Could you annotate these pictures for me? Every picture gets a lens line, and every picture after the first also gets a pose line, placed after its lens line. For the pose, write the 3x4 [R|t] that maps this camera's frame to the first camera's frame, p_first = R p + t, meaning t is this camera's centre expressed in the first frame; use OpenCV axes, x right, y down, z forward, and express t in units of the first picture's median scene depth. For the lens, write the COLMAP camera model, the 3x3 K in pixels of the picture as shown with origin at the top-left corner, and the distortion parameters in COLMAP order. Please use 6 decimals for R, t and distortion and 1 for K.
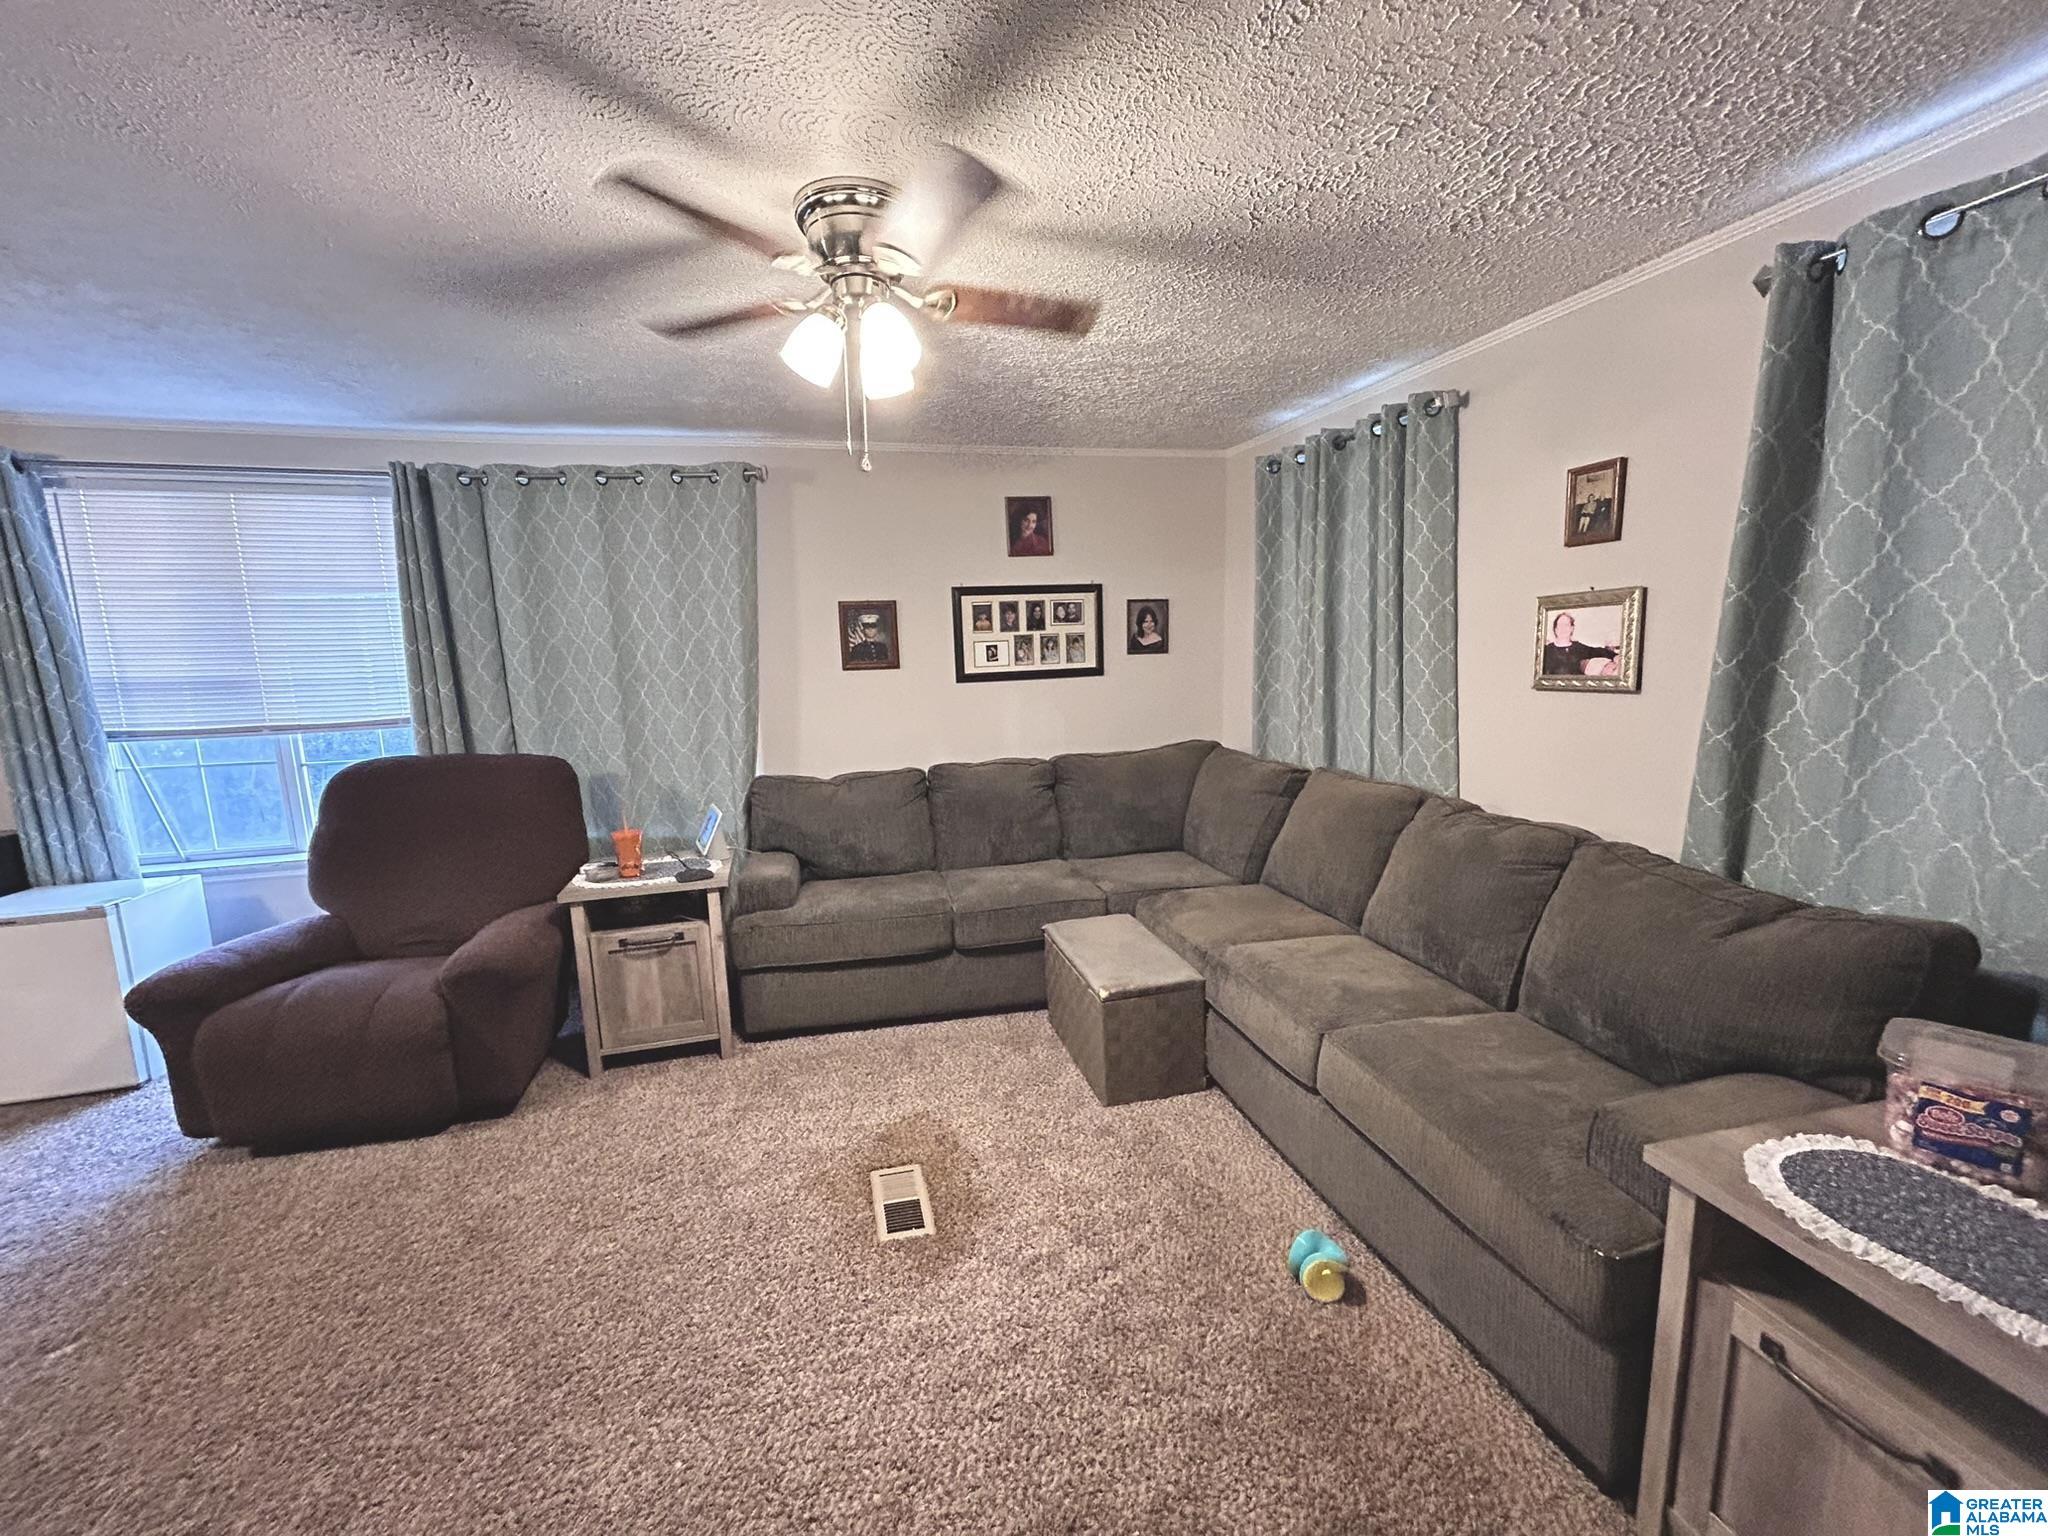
lens RADIAL K [[822.6, 0, 1024.0], [0, 822.6, 768.0], [0, 0, 1]] dist [-0.000190, -0.000002]
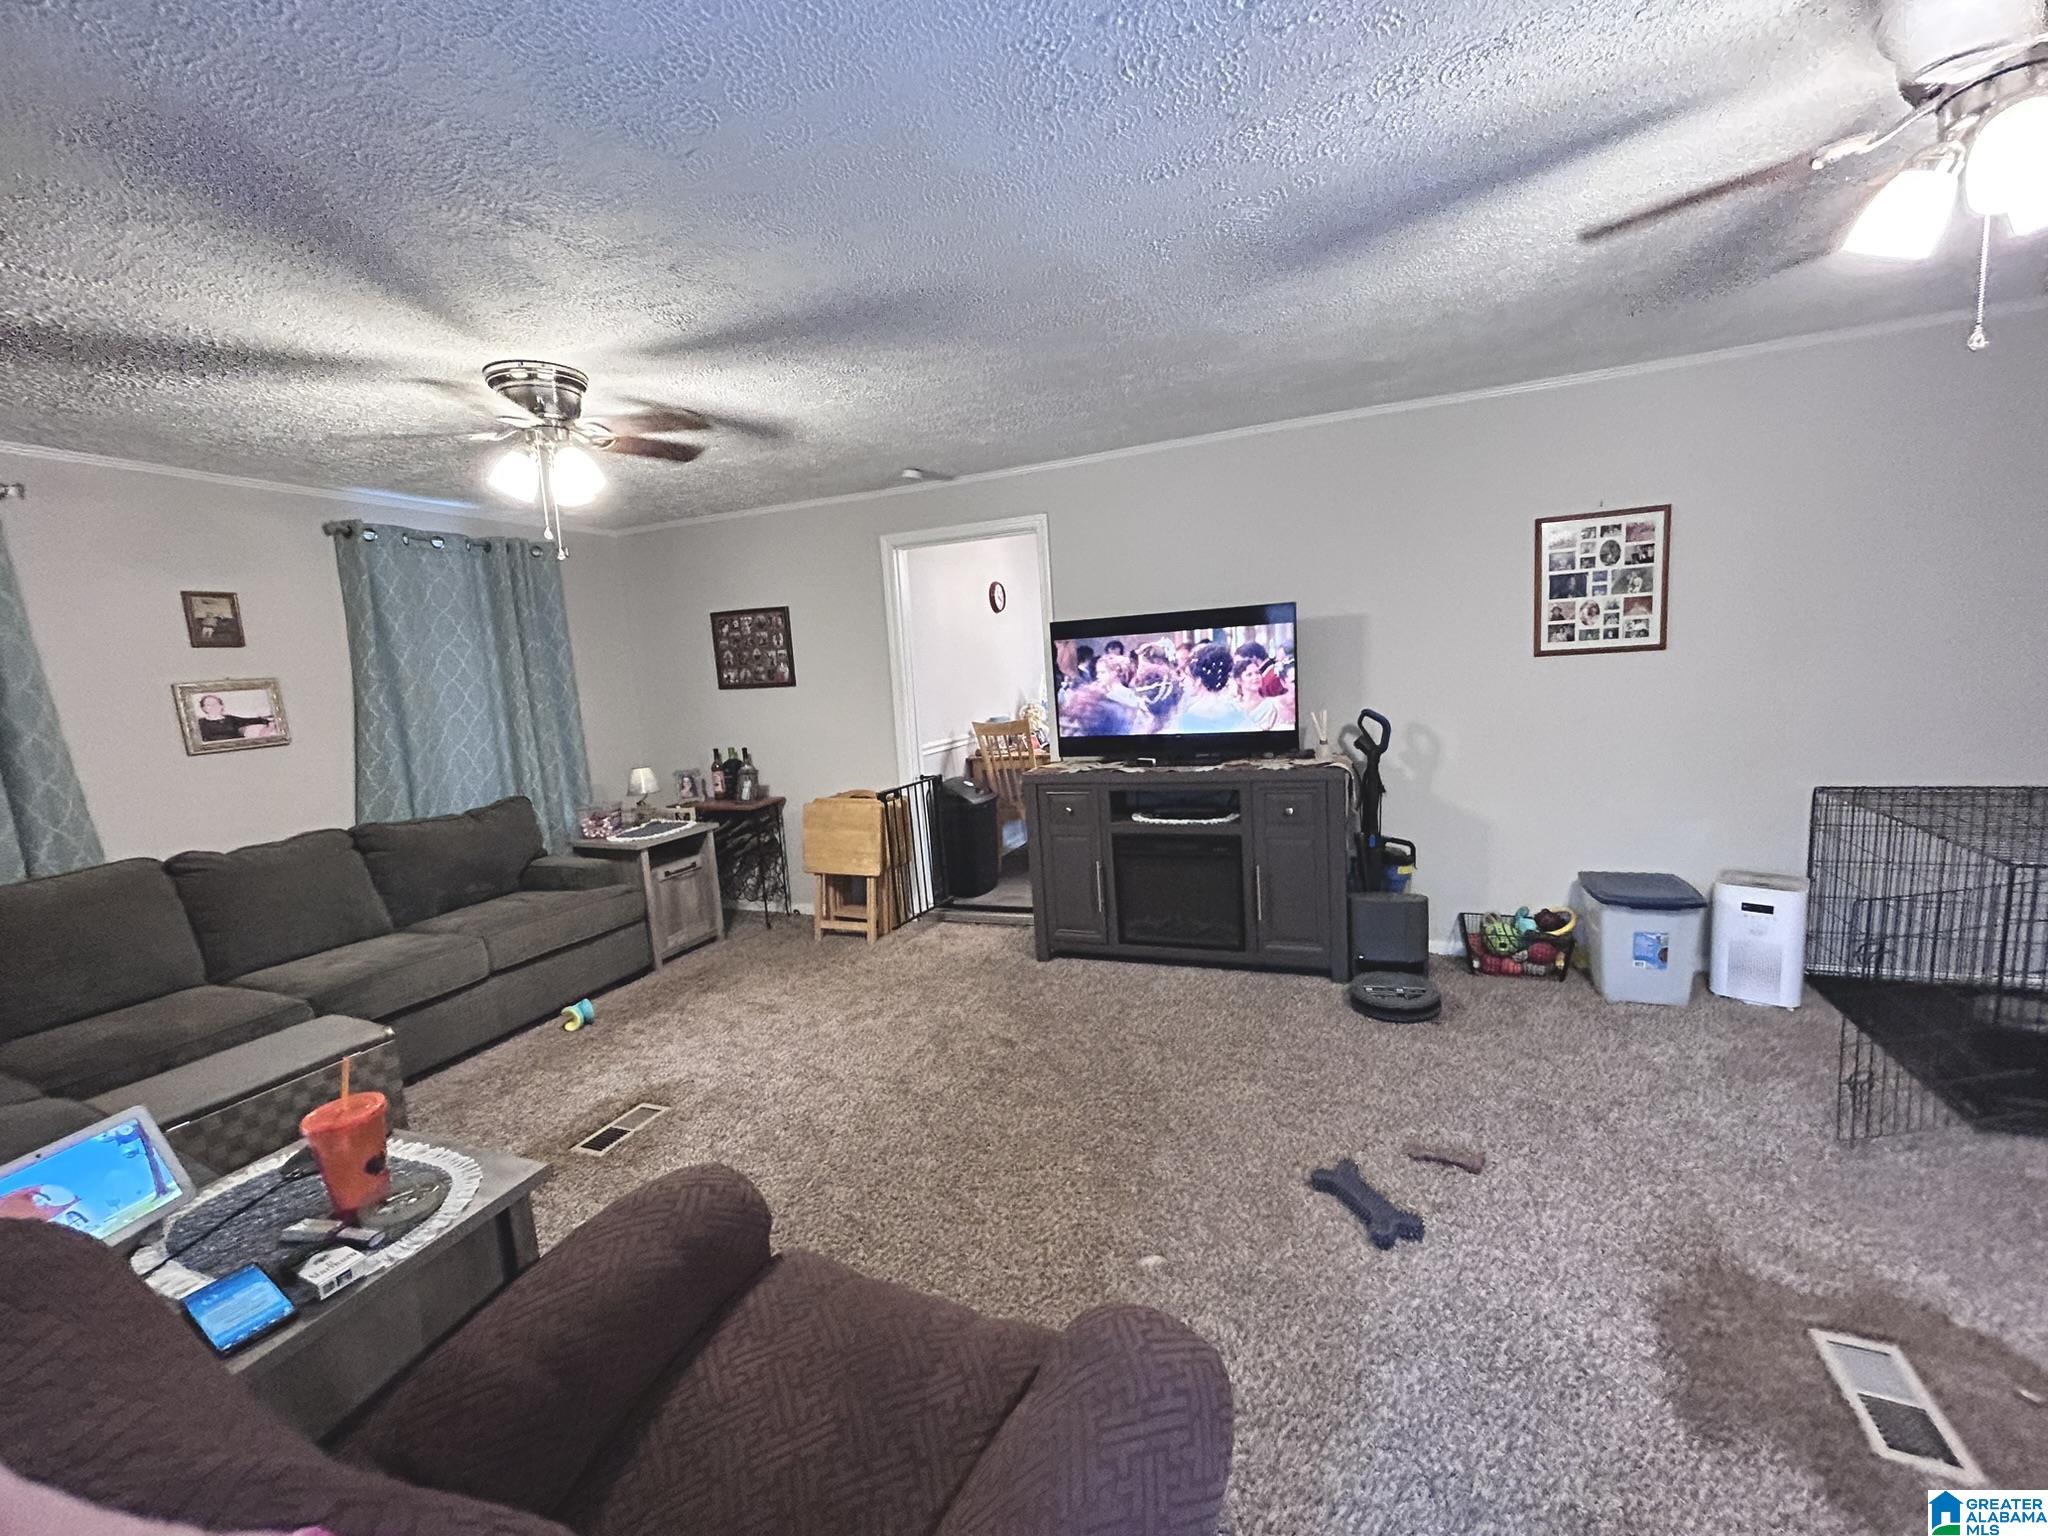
lens RADIAL K [[822.6, 0, 1024.0], [0, 822.6, 768.0], [0, 0, 1]] dist [-0.000190, -0.000002]
pose [[-0.797058, -0.004363, 0.603887, -1.262260], [0.170285, 0.957773, 0.231675, -0.164414], [-0.579398, 0.287492, -0.762658, 1.329689]]
